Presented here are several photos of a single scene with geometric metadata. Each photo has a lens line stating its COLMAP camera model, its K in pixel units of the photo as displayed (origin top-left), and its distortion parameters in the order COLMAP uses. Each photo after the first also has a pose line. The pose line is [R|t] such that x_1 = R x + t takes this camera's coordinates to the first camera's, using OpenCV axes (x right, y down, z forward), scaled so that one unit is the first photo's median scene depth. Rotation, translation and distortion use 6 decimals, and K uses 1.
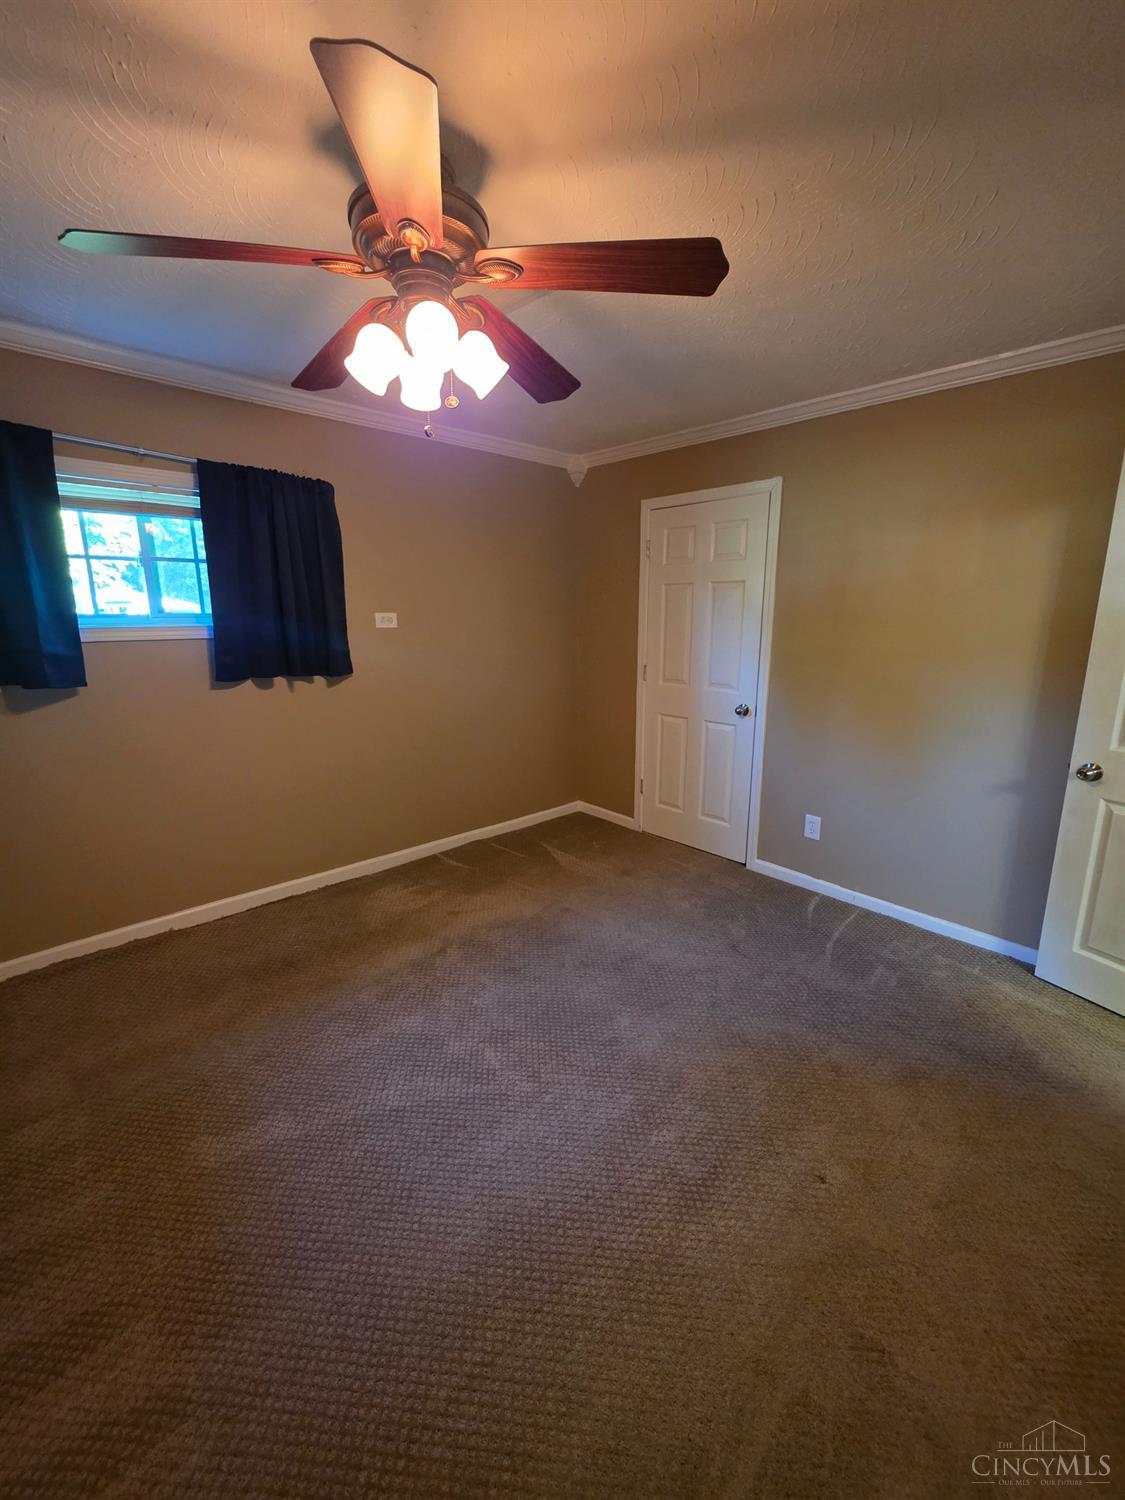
lens RADIAL K [[598.9, 0, 552.6], [0, 598.9, 742.9], [0, 0, 1]] dist [0.001966, 0.000126]
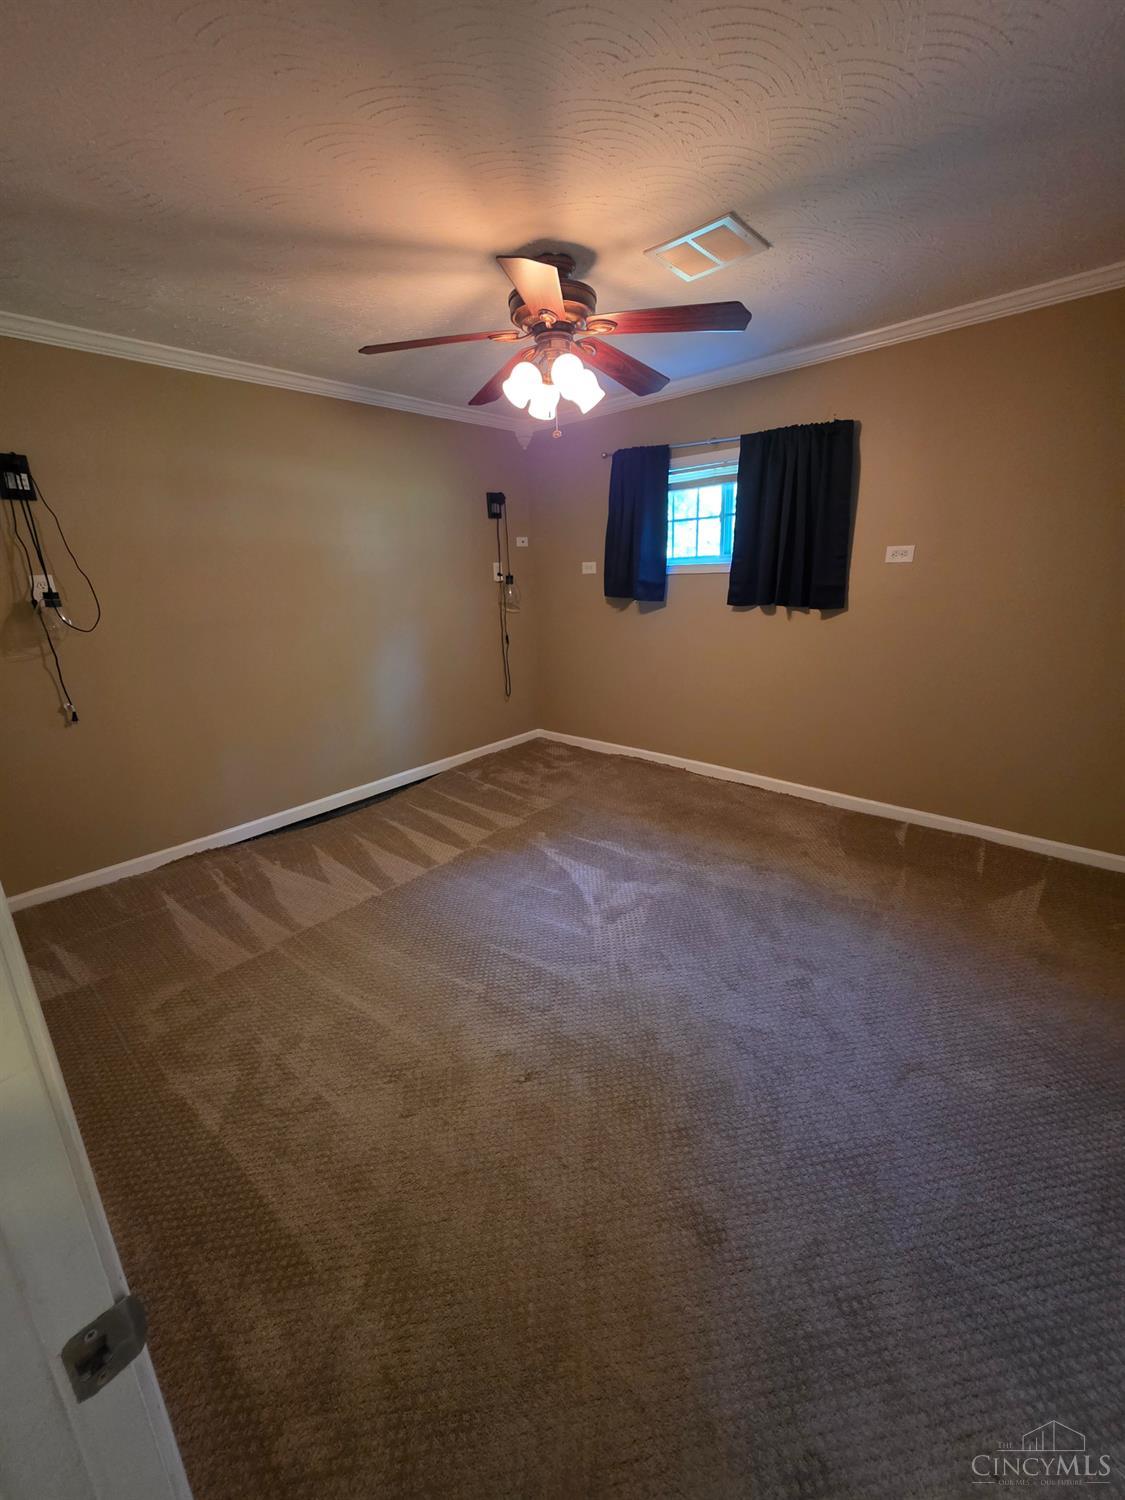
lens RADIAL K [[598.9, 0, 552.6], [0, 598.9, 742.9], [0, 0, 1]] dist [0.001966, 0.000126]
pose [[0.085303, 0.277959, -0.956798, 0.765948], [-0.178817, 0.948977, 0.259745, -0.084590], [0.980177, 0.148935, 0.130655, 0.464072]]
